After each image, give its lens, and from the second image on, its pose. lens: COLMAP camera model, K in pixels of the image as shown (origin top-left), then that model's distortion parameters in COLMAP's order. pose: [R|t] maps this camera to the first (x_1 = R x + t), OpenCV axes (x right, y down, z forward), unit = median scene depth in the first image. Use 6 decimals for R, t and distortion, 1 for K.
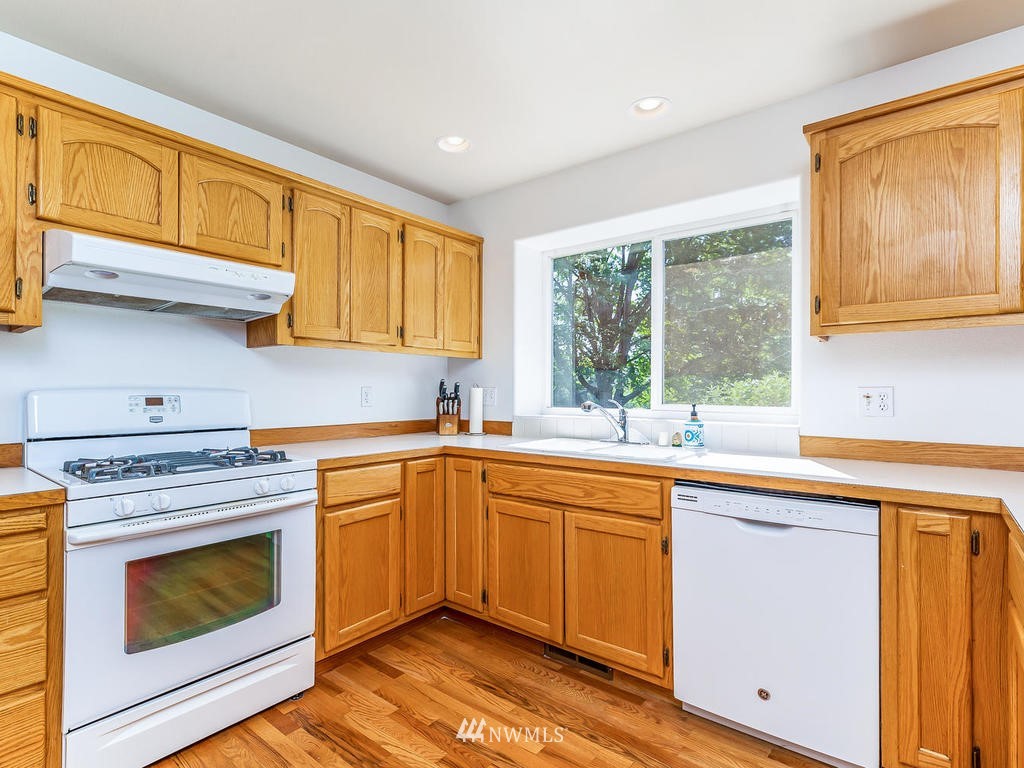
lens RADIAL K [[516.9, 0, 512.9], [0, 516.9, 386.7], [0, 0, 1]] dist [0.006113, 0.000567]
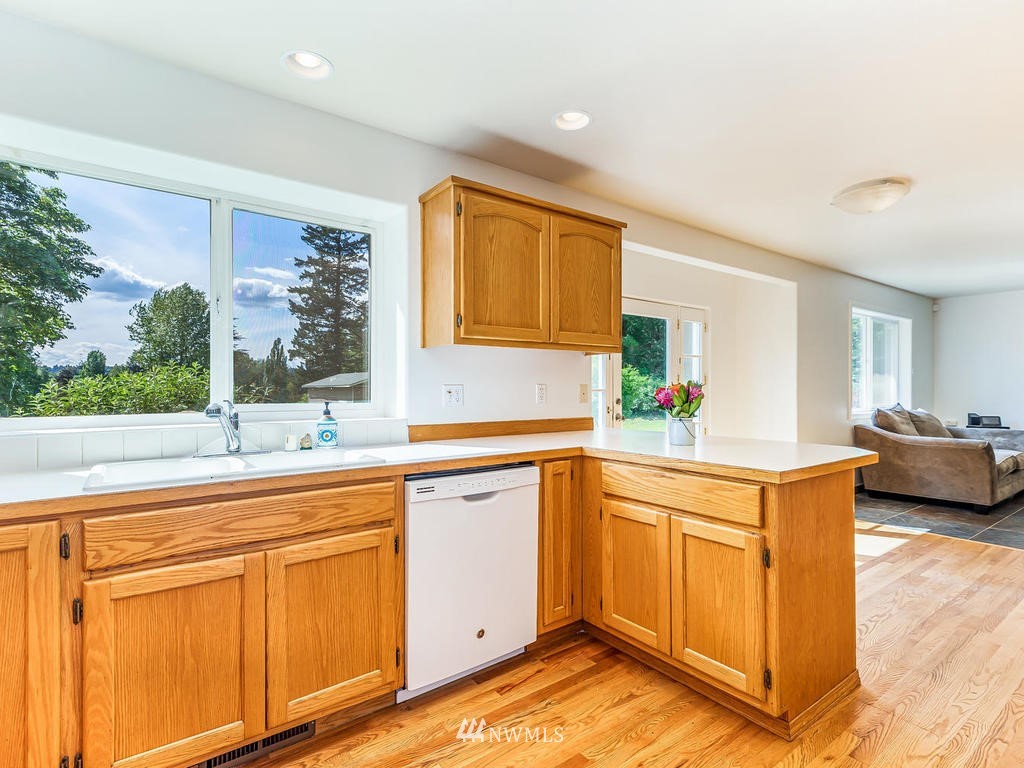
lens RADIAL K [[516.9, 0, 502.6], [0, 516.9, 385.9], [0, 0, 1]] dist [0.006113, 0.000567]
pose [[0.262919, 0.003310, 0.964812, -0.589904], [-0.003374, 0.999991, -0.002511, 0.006378], [-0.964812, -0.002595, 0.262928, 0.536516]]
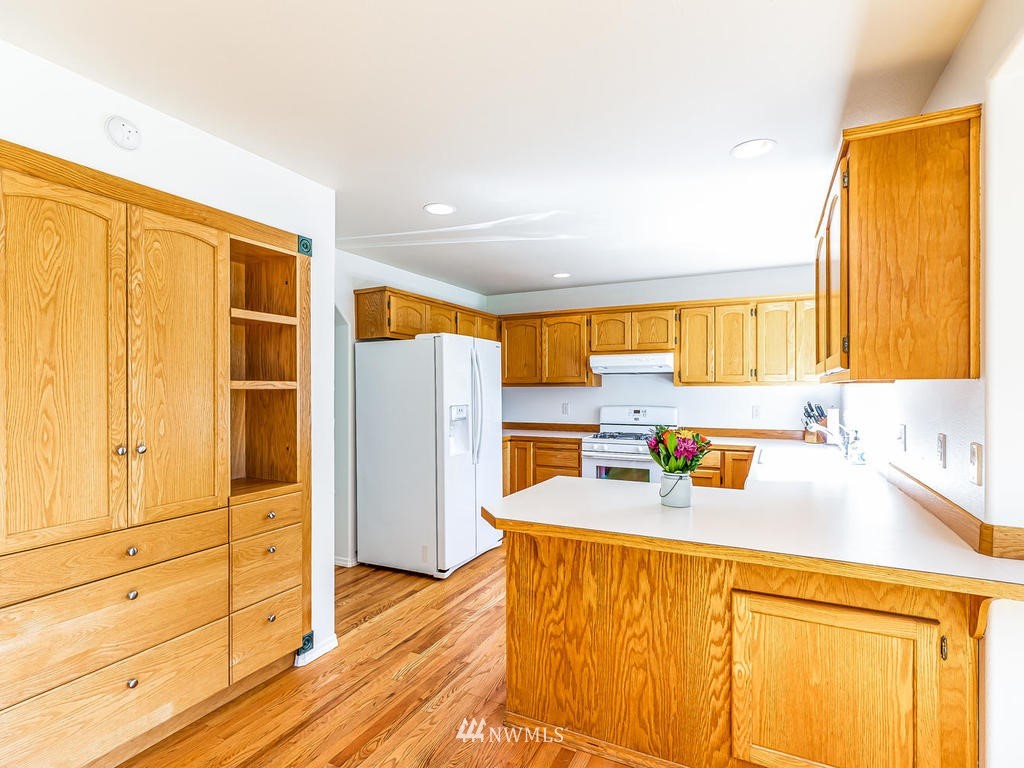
lens RADIAL K [[516.9, 0, 514.6], [0, 516.9, 385.7], [0, 0, 1]] dist [0.006113, 0.000567]
pose [[0.209234, -0.007475, -0.977837, 1.357142], [0.011566, 0.999920, -0.005169, -0.076417], [0.977797, -0.010228, 0.209304, -0.058583]]
